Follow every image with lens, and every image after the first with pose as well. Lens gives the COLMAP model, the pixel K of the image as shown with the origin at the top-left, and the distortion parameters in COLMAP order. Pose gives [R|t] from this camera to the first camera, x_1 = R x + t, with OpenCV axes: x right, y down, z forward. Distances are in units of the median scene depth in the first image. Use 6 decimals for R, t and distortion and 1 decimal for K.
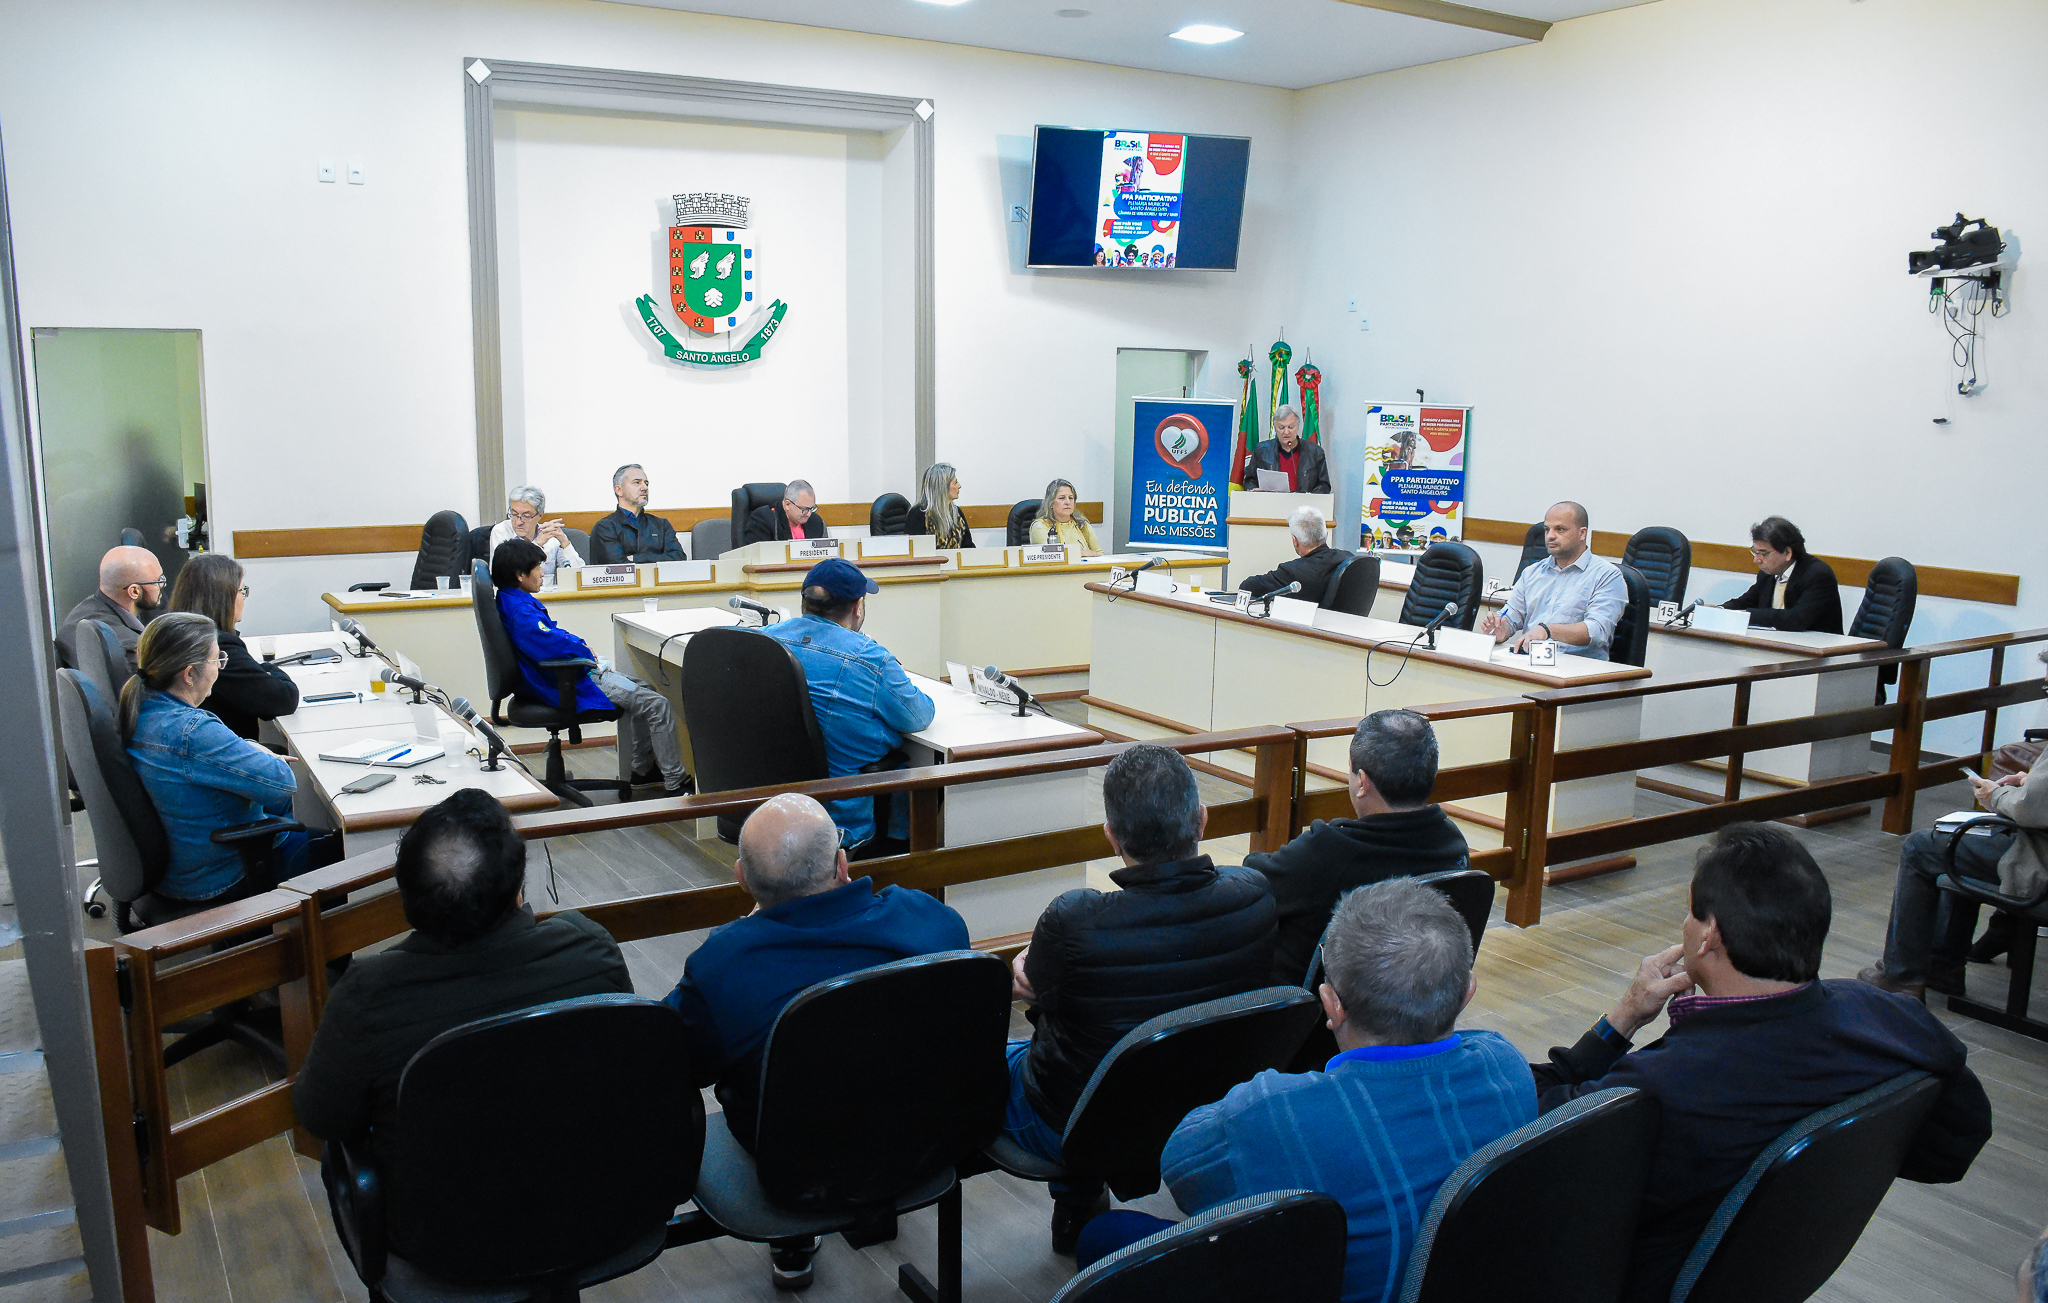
lens RADIAL K [[1629.1, 0, 960.7], [0, 1629.1, 602.7], [0, 0, 1]] dist [-0.055305, 0.006086]
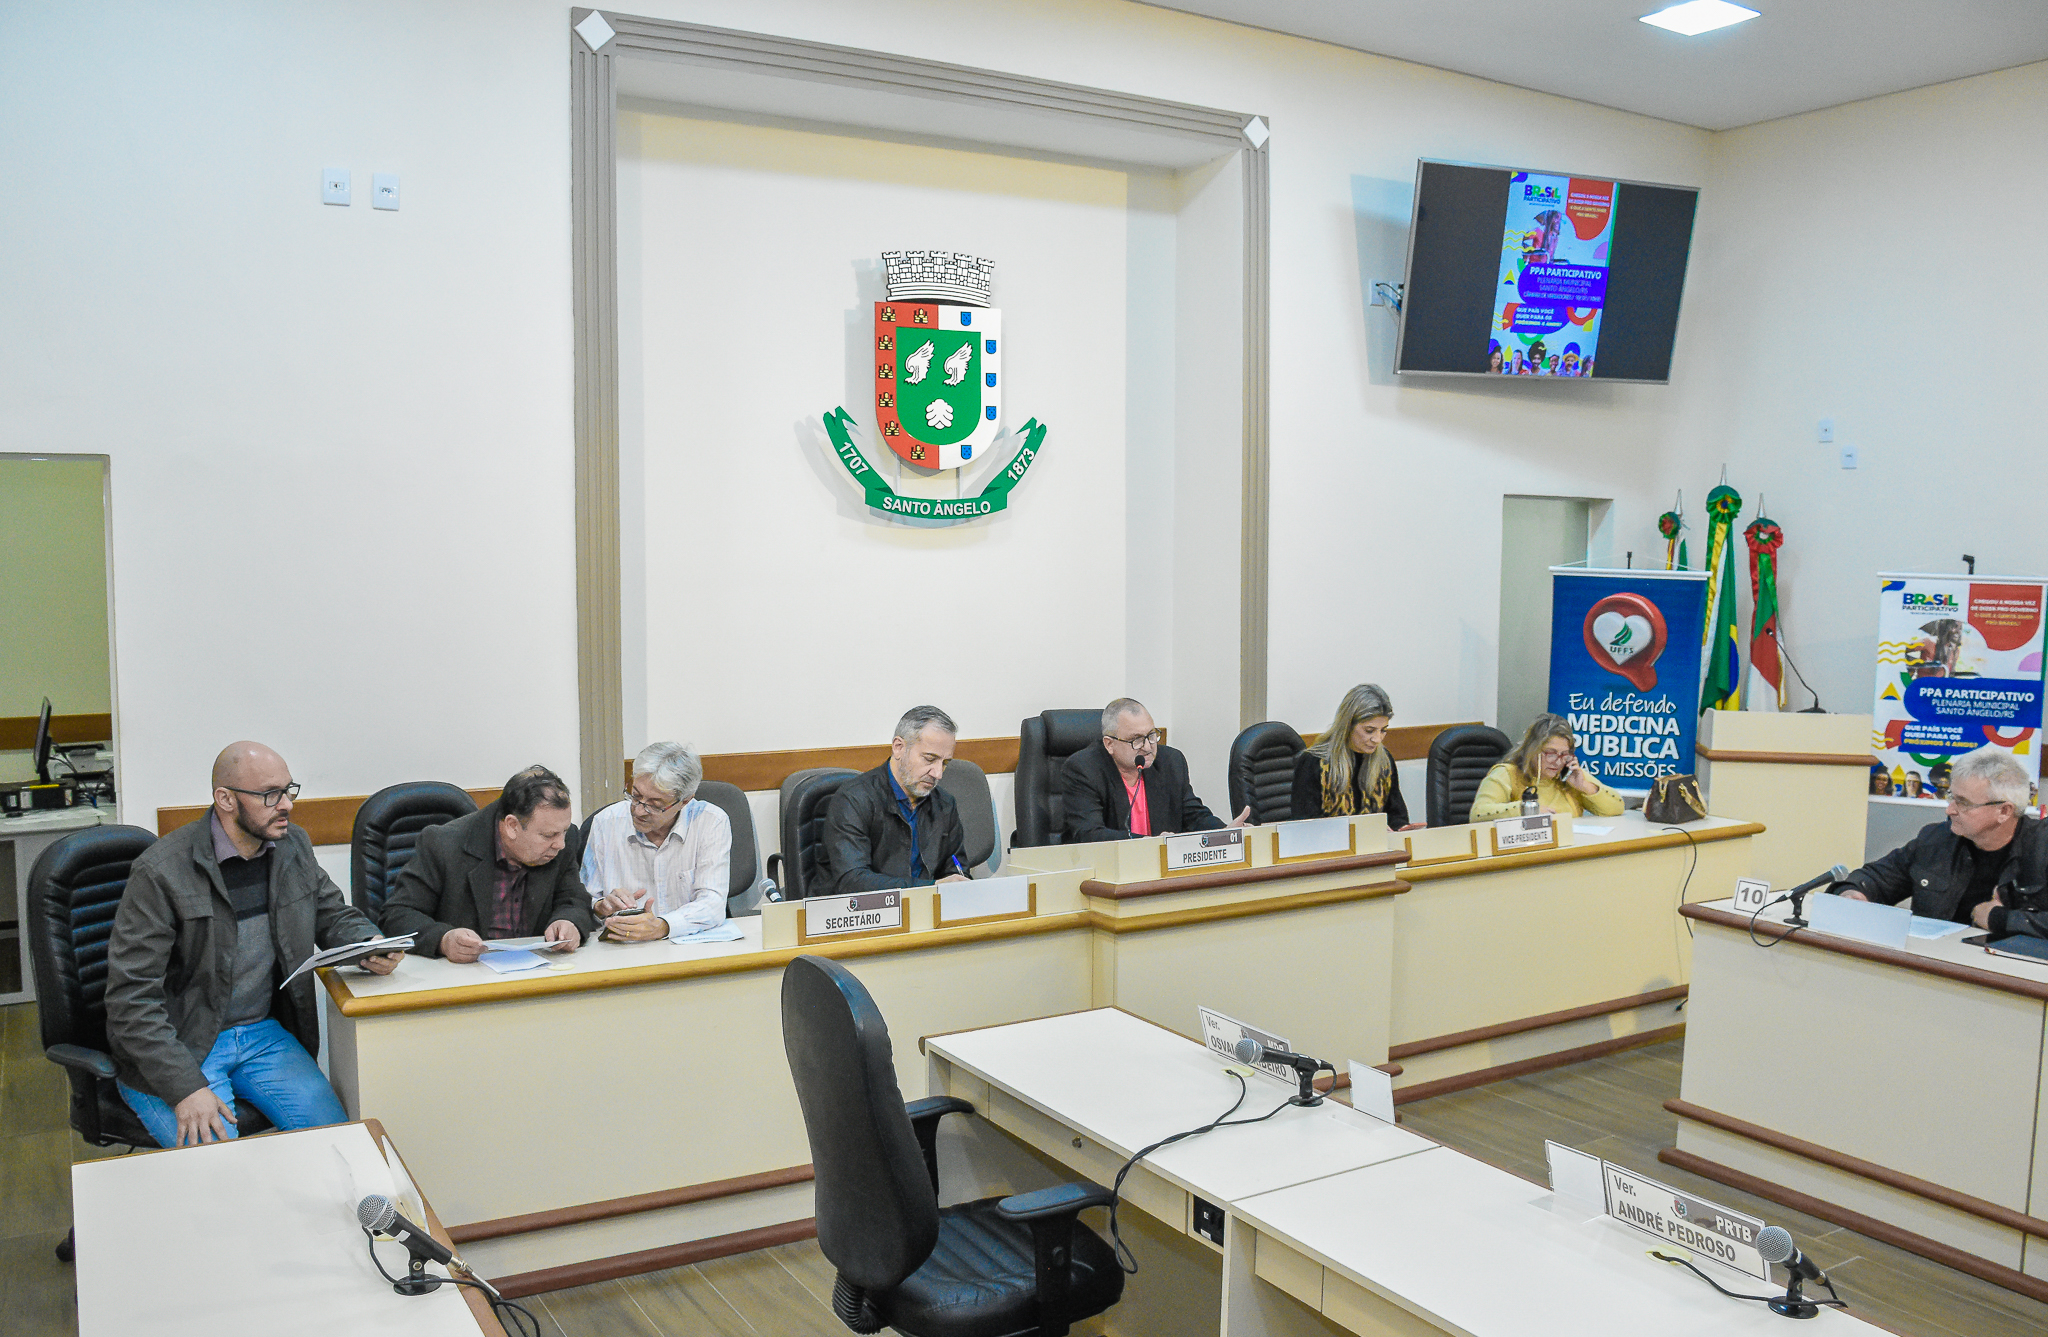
lens RADIAL K [[1629.9, 0, 978.5], [0, 1629.9, 657.7], [0, 0, 1]] dist [-0.071617, 0.073059]
pose [[0.999920, -0.000736, 0.012666, -0.140159], [0.001464, 0.998344, -0.057509, -0.053410], [-0.012602, 0.057523, 0.998265, 0.353591]]
